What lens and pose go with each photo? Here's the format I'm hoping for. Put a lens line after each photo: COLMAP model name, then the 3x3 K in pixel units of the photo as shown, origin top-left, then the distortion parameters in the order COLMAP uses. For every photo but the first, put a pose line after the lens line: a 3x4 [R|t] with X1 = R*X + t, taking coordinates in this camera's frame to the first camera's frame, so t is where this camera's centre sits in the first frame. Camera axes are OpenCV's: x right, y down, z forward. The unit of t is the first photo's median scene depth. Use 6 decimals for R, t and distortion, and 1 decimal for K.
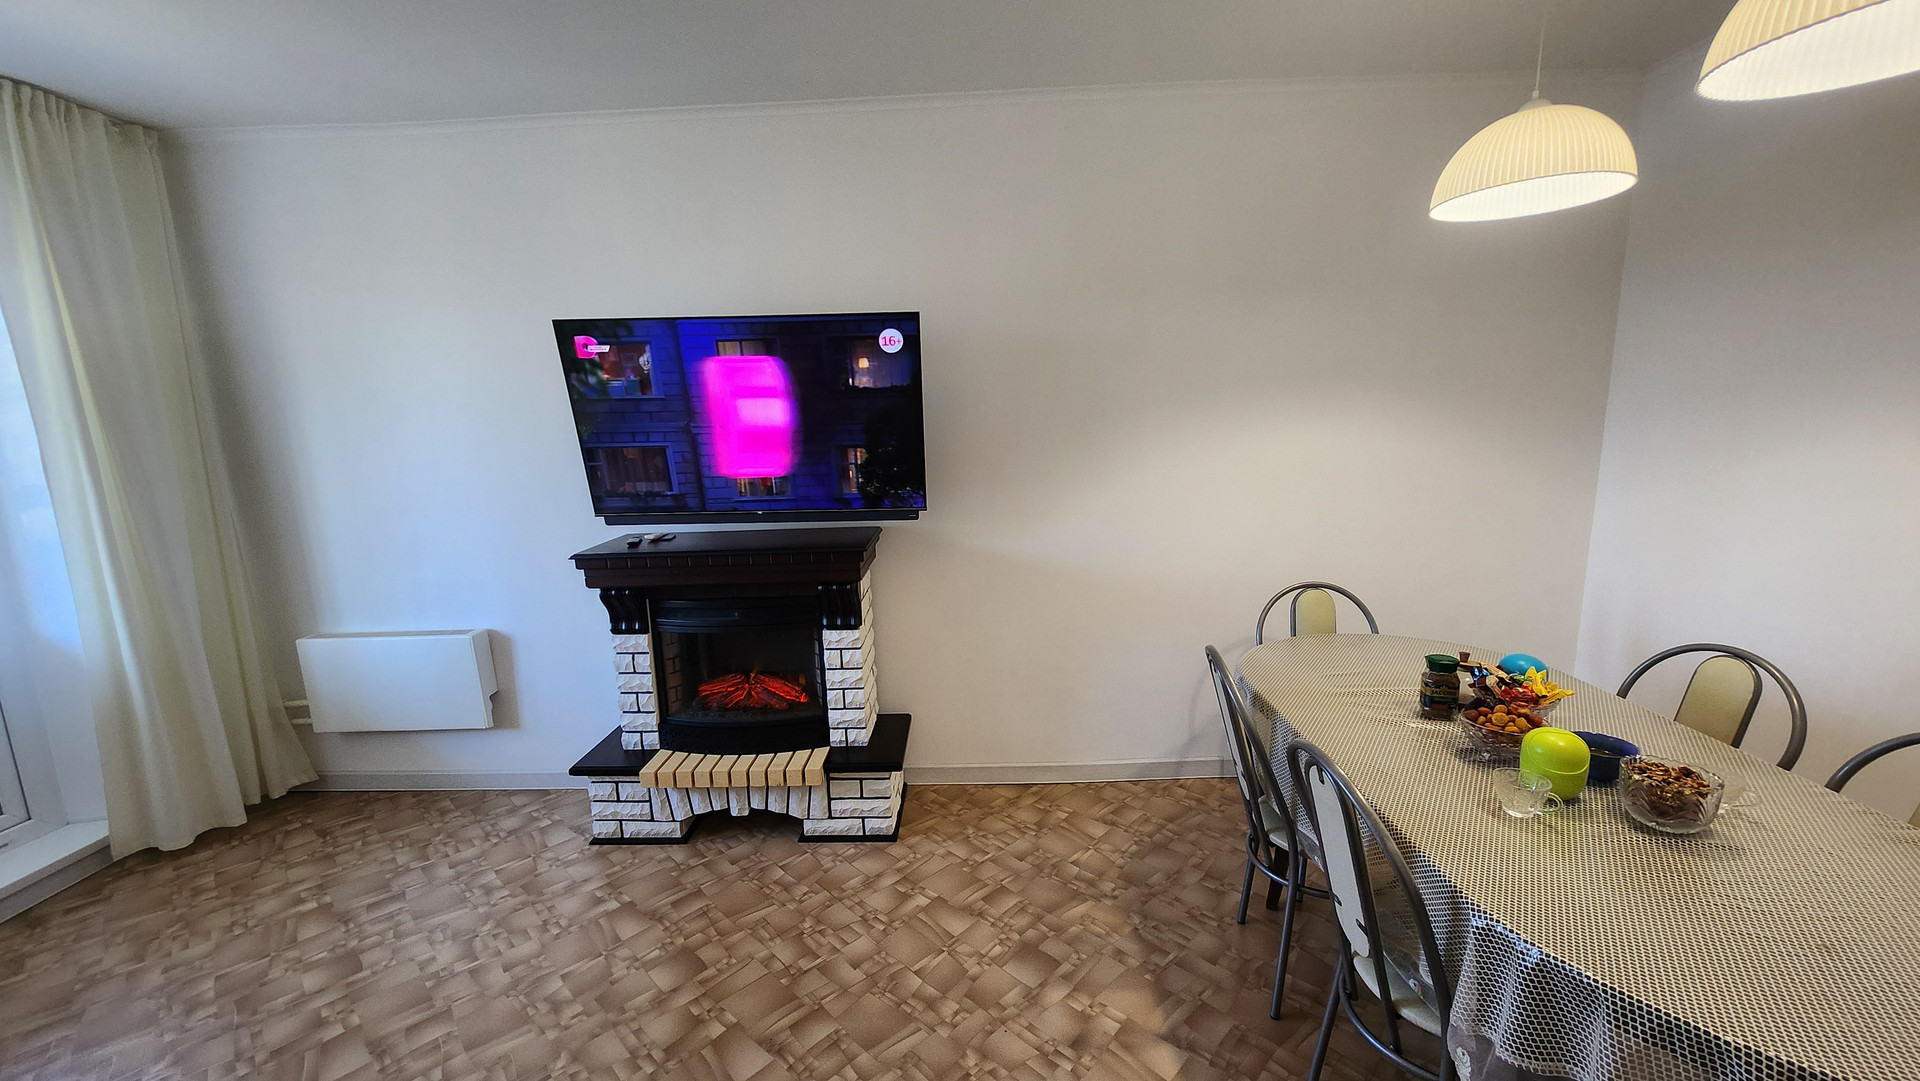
lens RADIAL K [[762.7, 0, 957.6], [0, 762.7, 551.7], [0, 0, 1]] dist [0.001072, 0.001990]
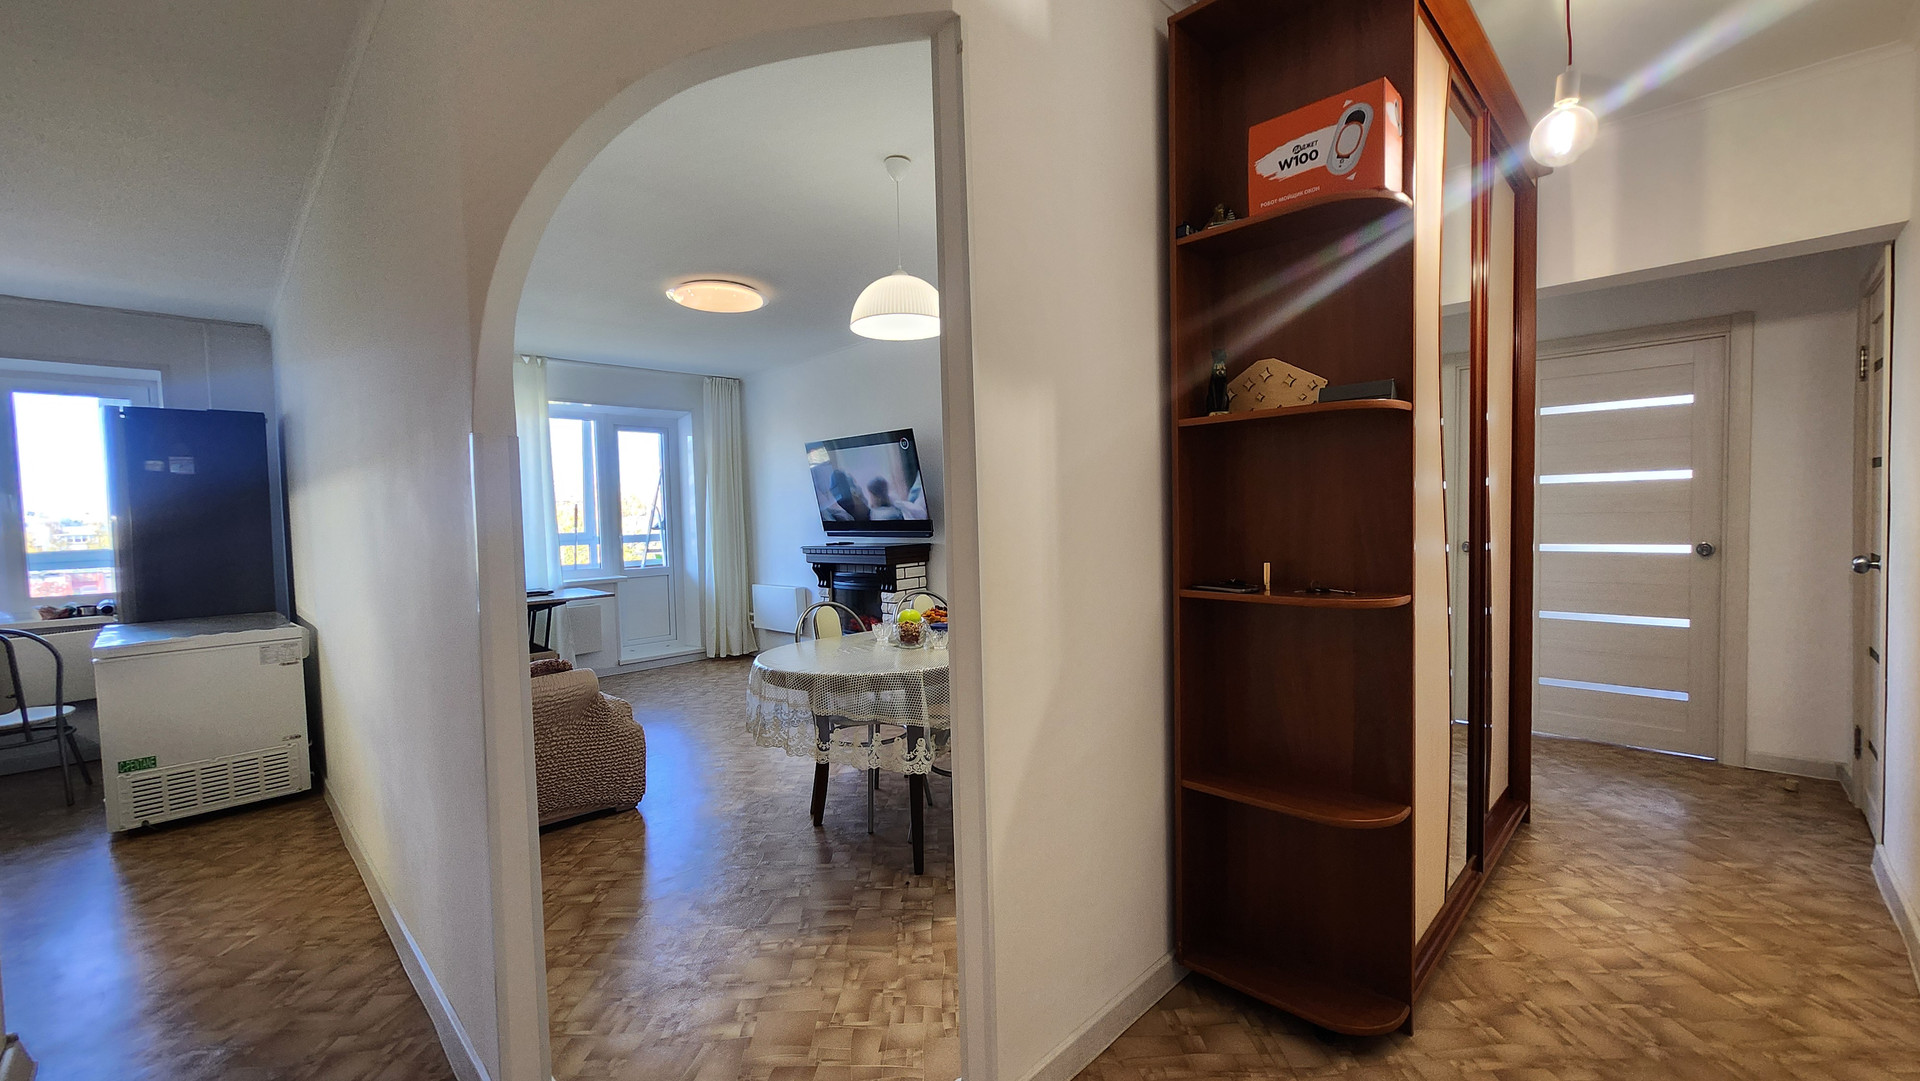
lens RADIAL K [[762.7, 0, 952.3], [0, 762.7, 544.4], [0, 0, 1]] dist [0.001072, 0.001990]
pose [[0.720299, 0.034476, -0.692806, 1.269009], [-0.116855, 0.990521, -0.072202, 0.100965], [0.683750, 0.132965, 0.717500, -0.272908]]
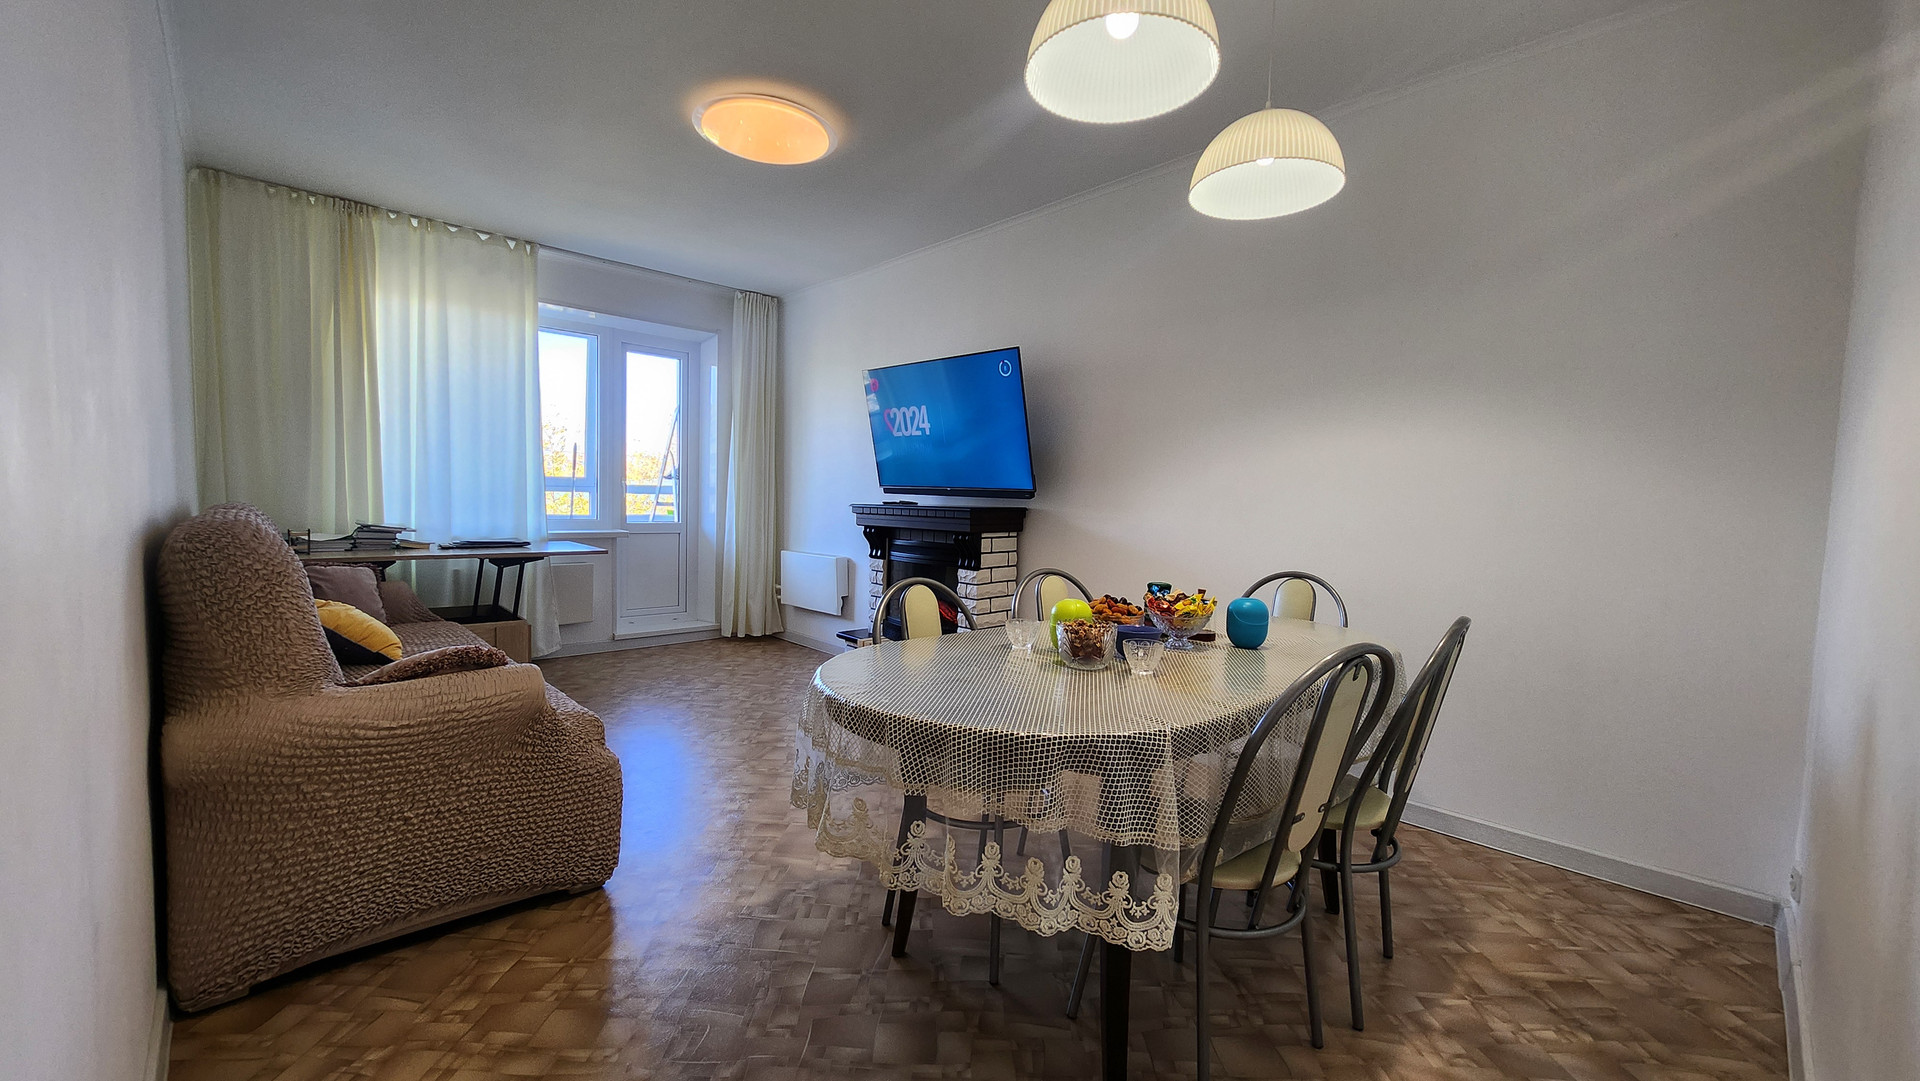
lens RADIAL K [[762.7, 0, 950.1], [0, 762.7, 541.7], [0, 0, 1]] dist [0.001072, 0.001990]
pose [[0.701017, 0.089918, -0.707453, 0.819346], [-0.175493, 0.983264, -0.048922, 0.124902], [0.691214, 0.158448, 0.705065, -0.035262]]
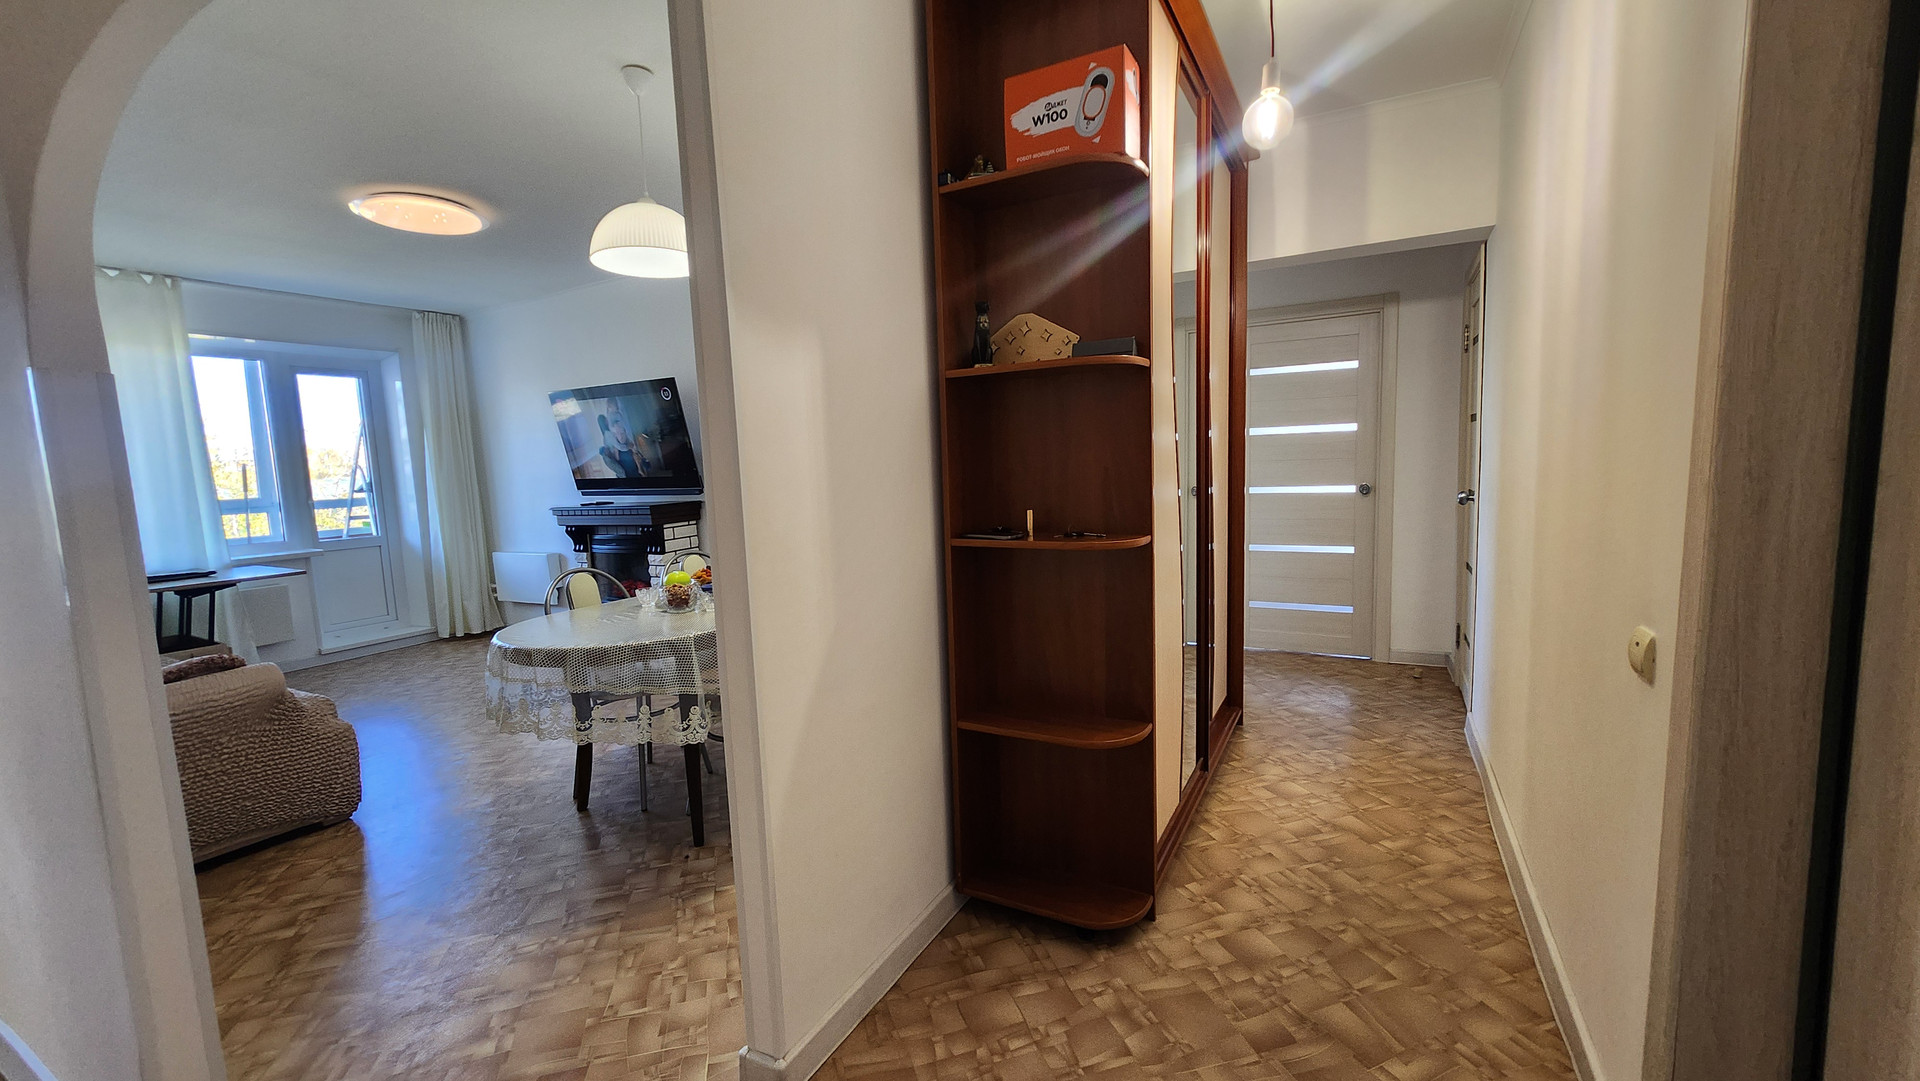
lens RADIAL K [[762.7, 0, 948.1], [0, 762.7, 542.9], [0, 0, 1]] dist [0.001072, 0.001990]
pose [[0.884159, 0.041130, -0.465372, 1.267313], [-0.067616, 0.996895, -0.040356, 0.099969], [0.462267, 0.067147, 0.884195, -0.258183]]
